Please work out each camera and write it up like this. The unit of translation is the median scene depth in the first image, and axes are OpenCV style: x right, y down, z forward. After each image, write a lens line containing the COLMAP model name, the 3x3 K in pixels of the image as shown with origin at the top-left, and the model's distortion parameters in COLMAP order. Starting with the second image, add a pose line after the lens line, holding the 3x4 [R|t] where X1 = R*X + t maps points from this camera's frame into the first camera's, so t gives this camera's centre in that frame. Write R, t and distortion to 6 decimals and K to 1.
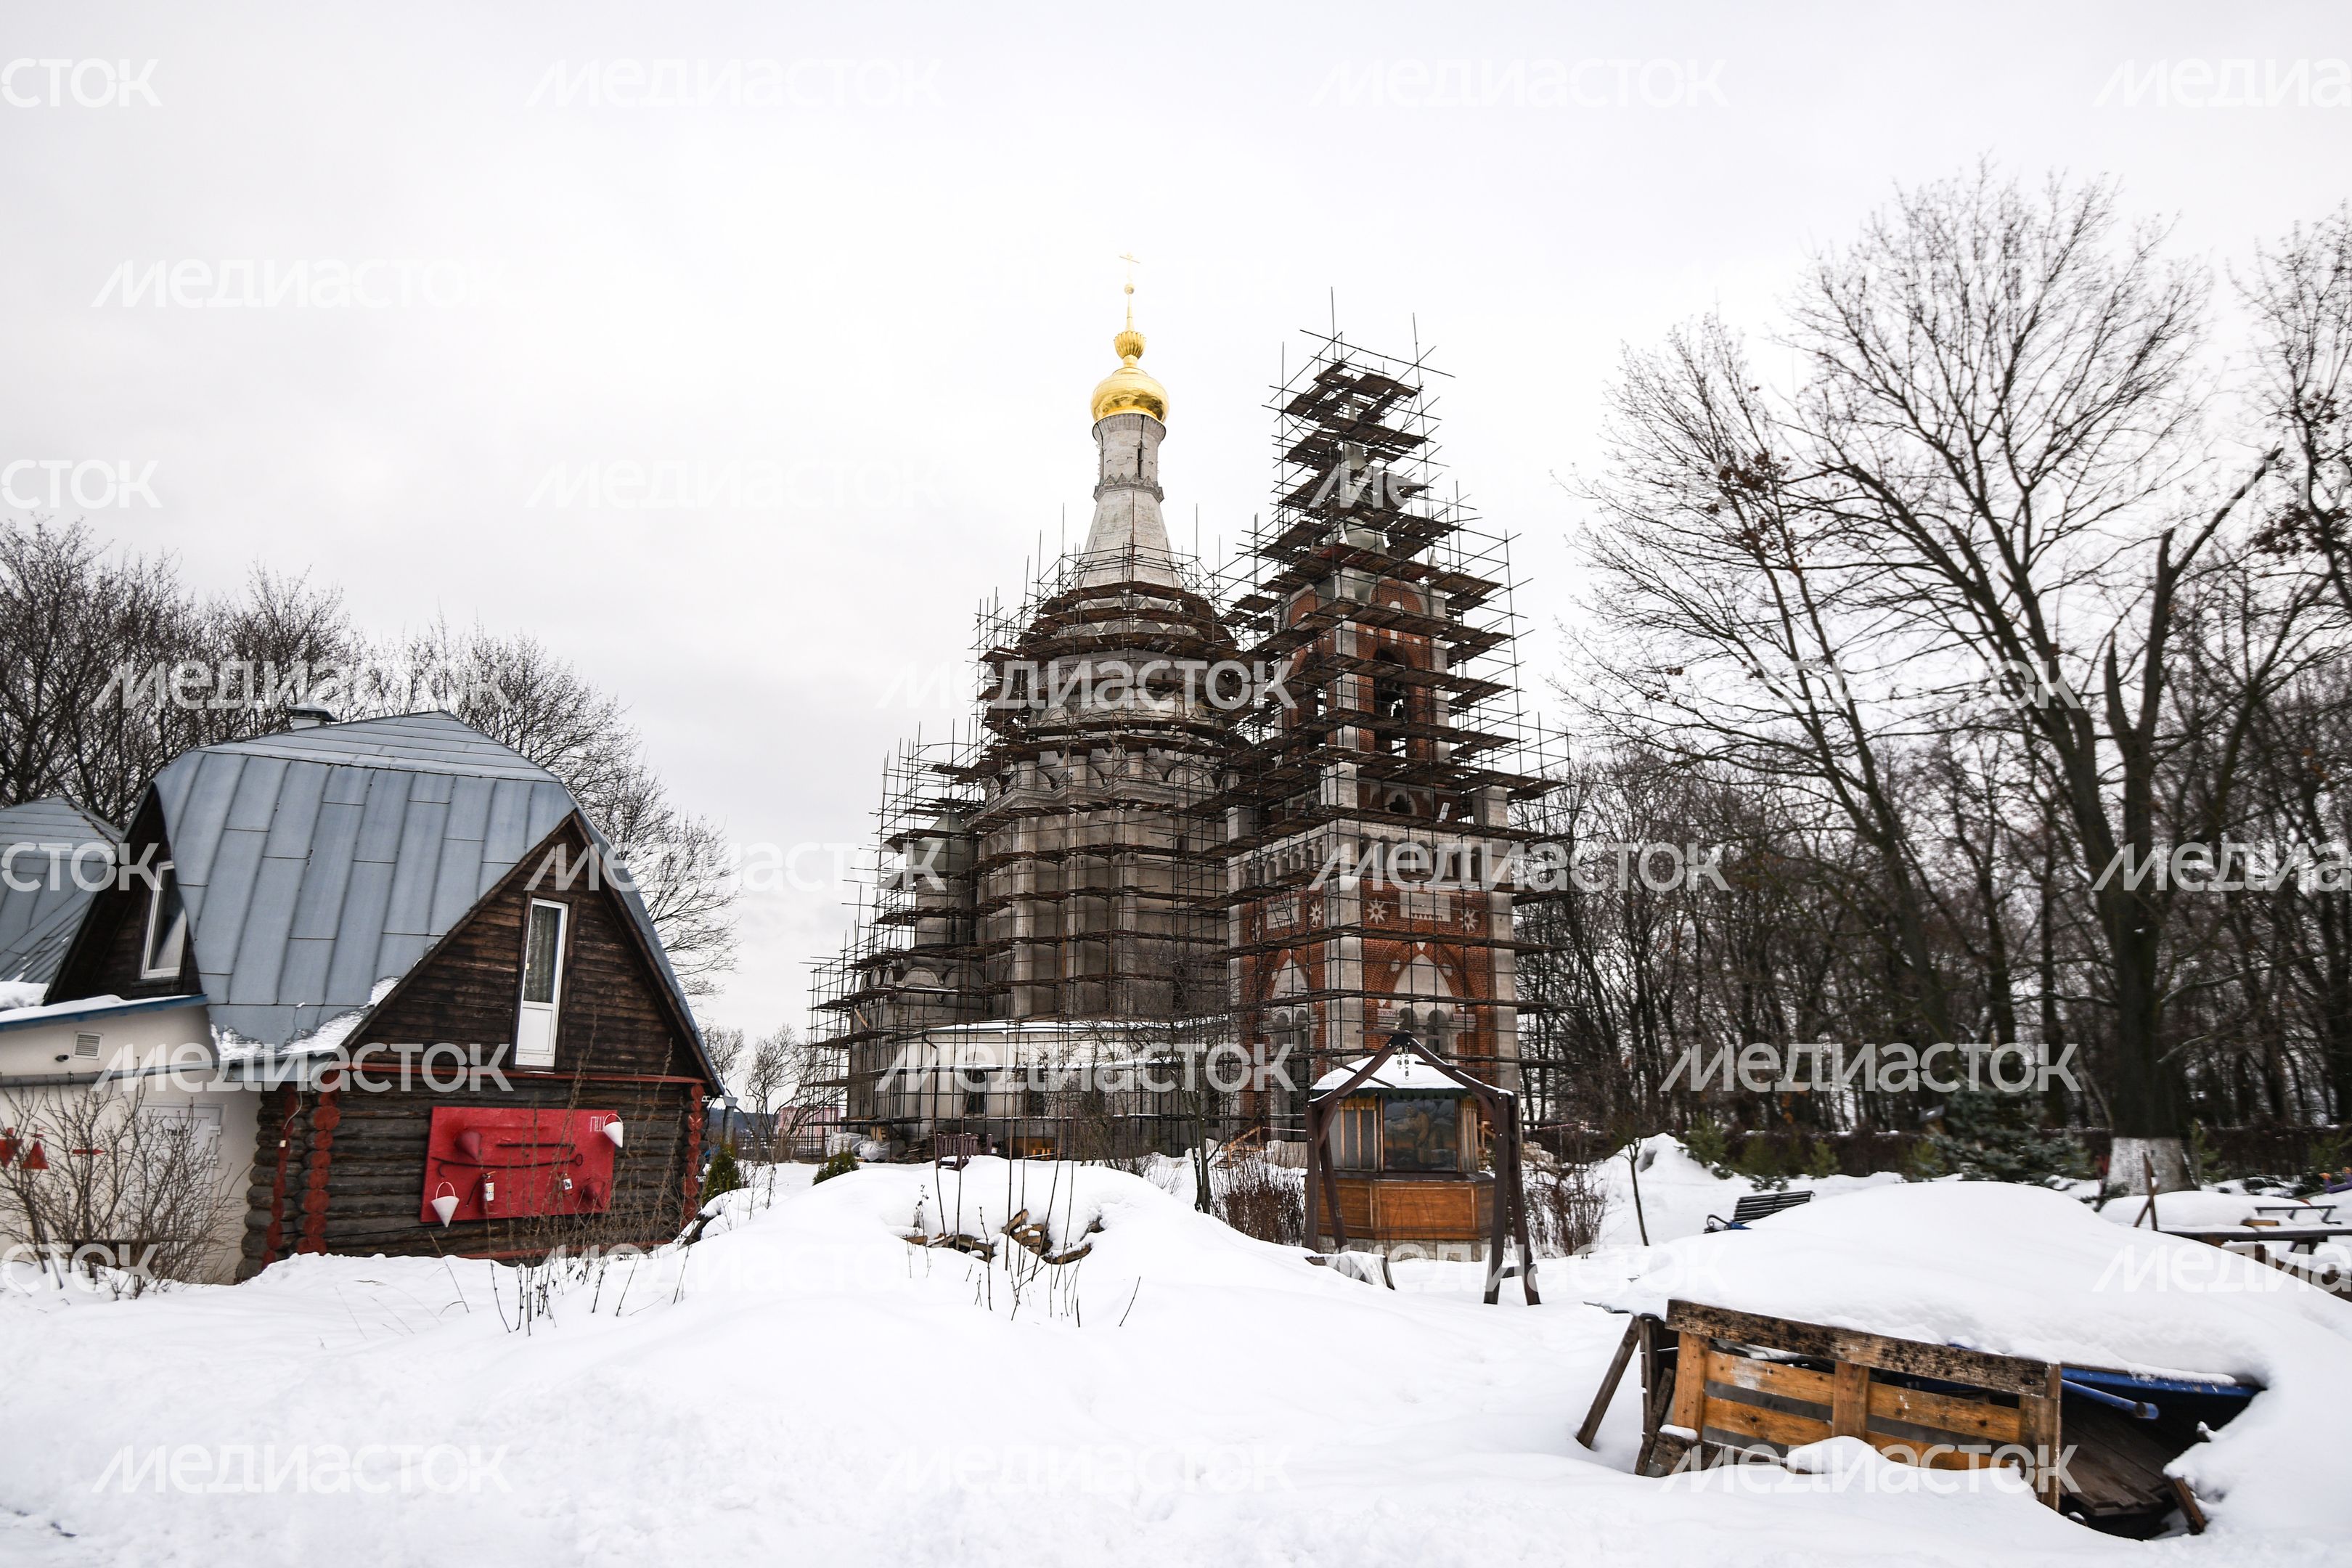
lens RADIAL K [[1218.8, 0, 1213.1], [0, 1218.8, 862.0], [0, 0, 1]] dist [0.016926, -0.032876]
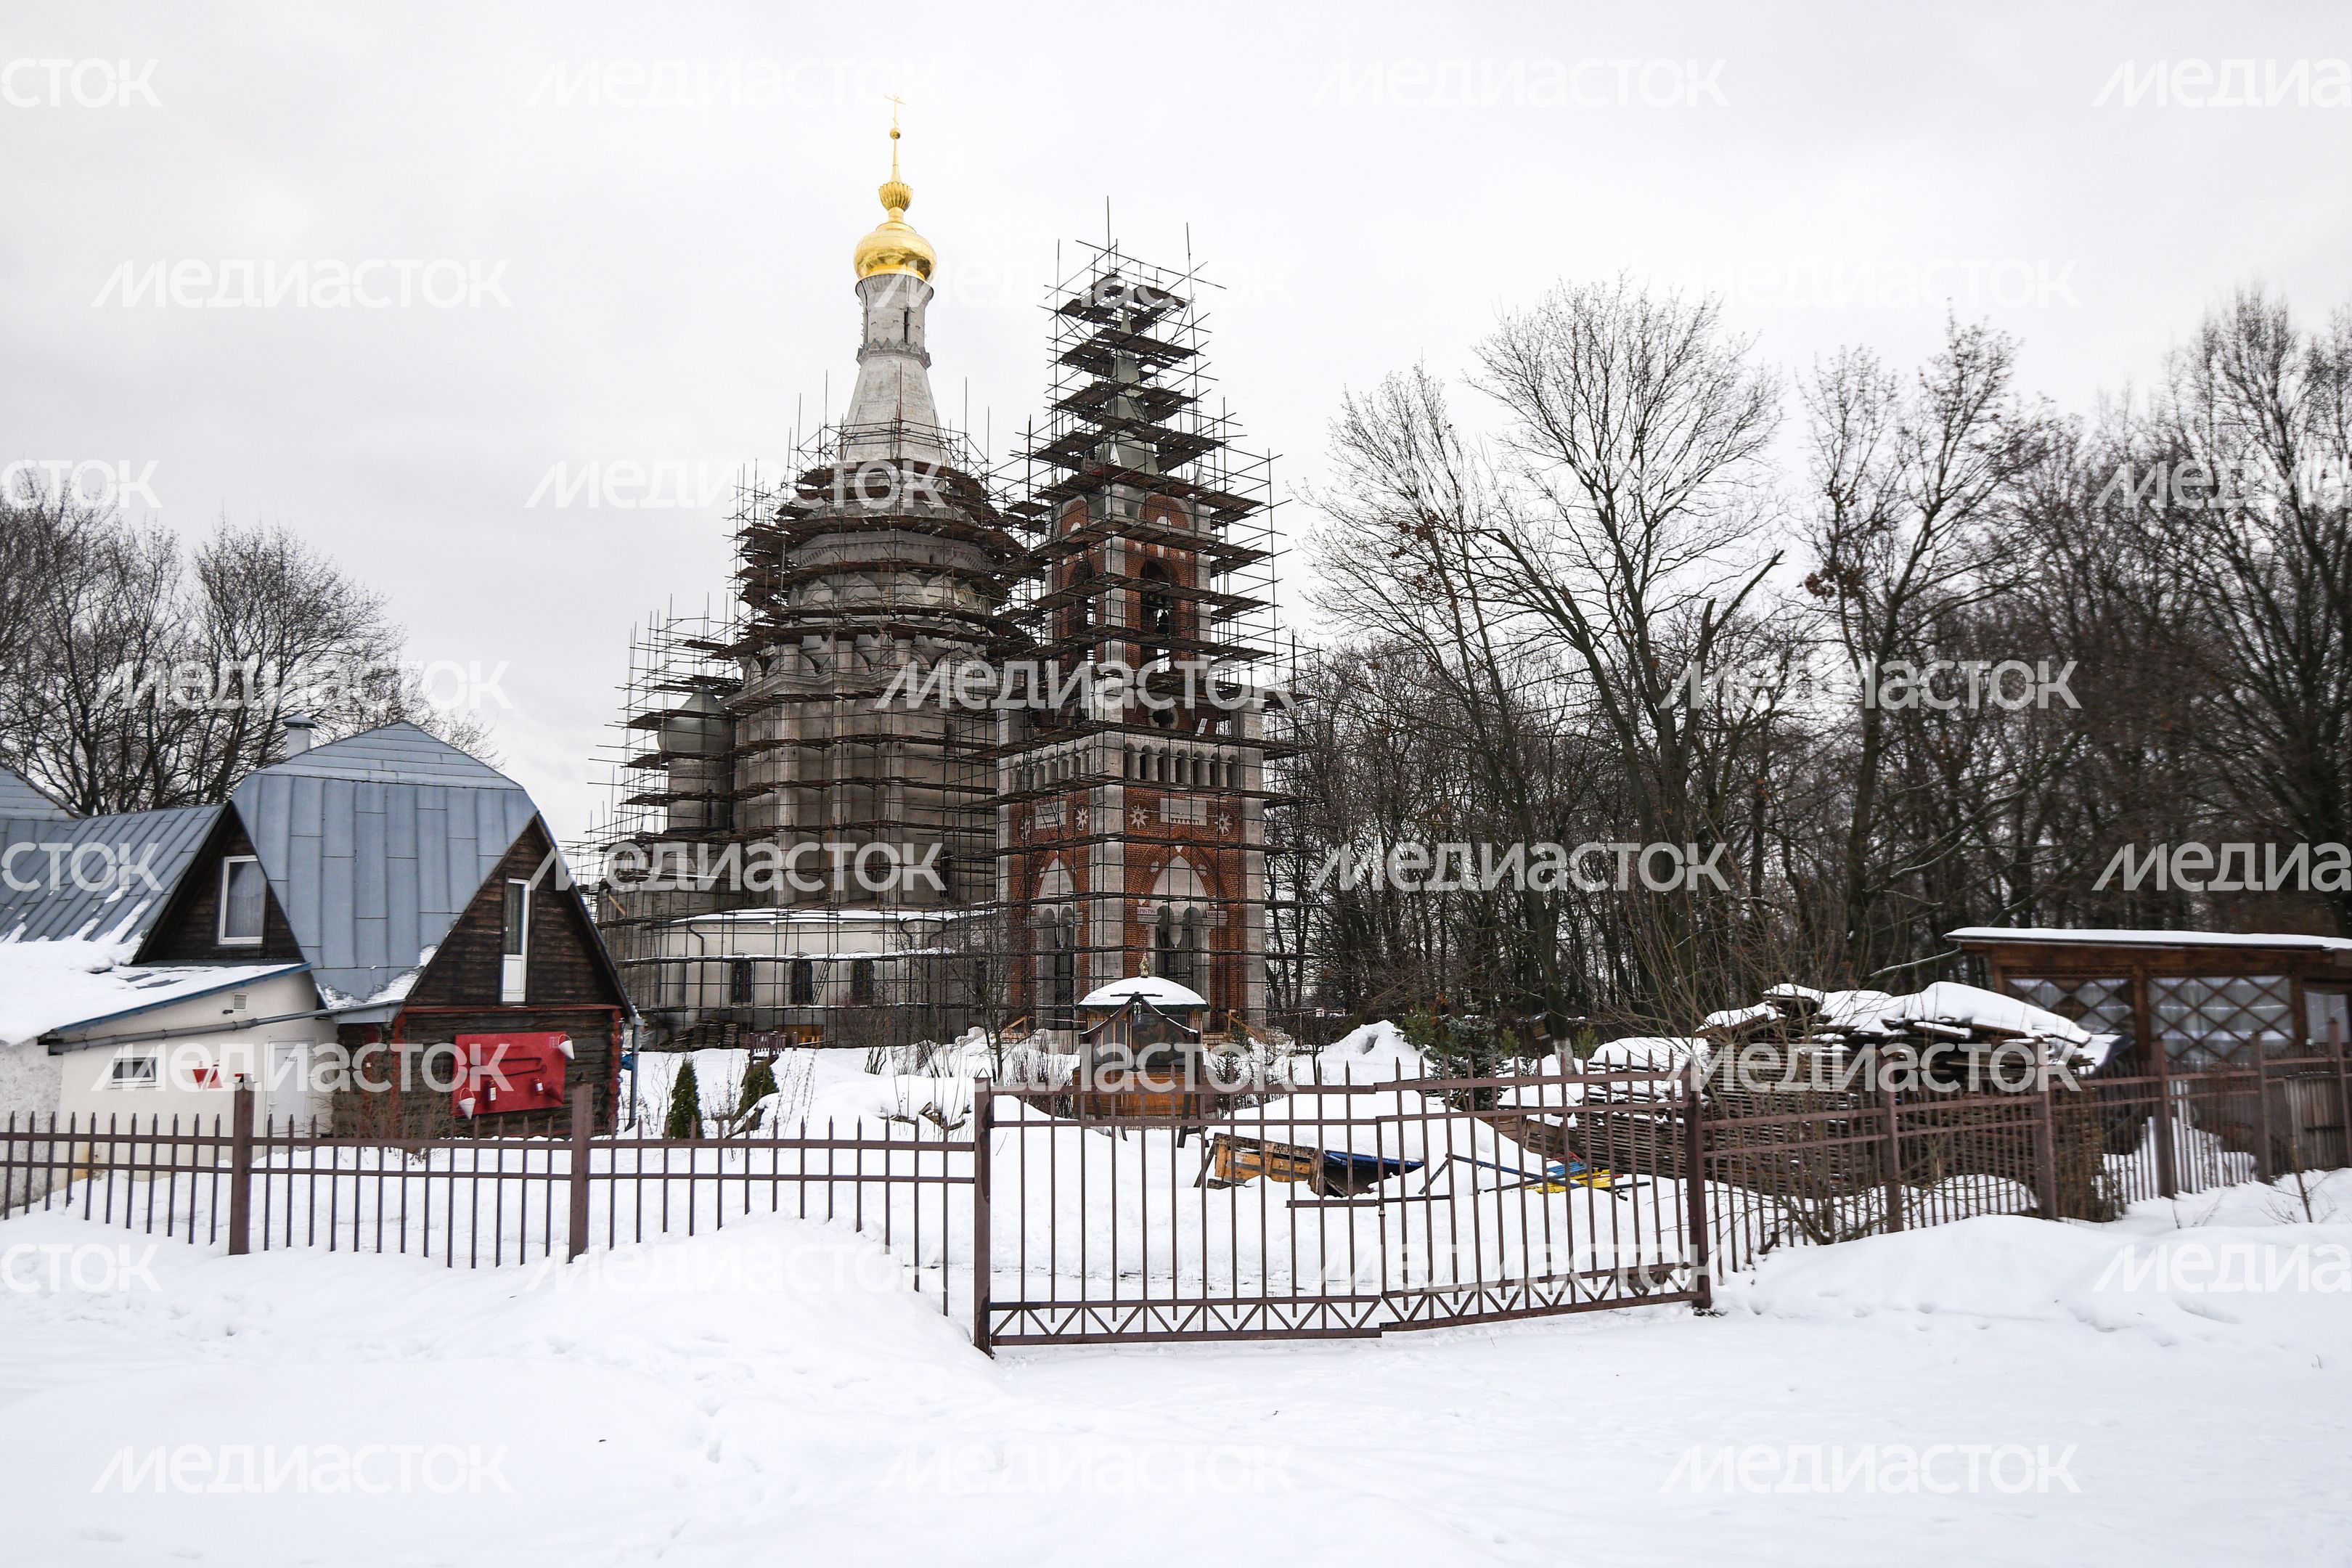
lens RADIAL K [[1301.4, 0, 1134.1], [0, 1301.4, 798.8], [0, 0, 1]] dist [0.022357, -0.025567]
pose [[0.991962, 0.013457, 0.125816, -0.012133], [-0.020747, 0.998170, 0.056808, -0.034712], [-0.124821, -0.058961, 0.990426, -0.114756]]
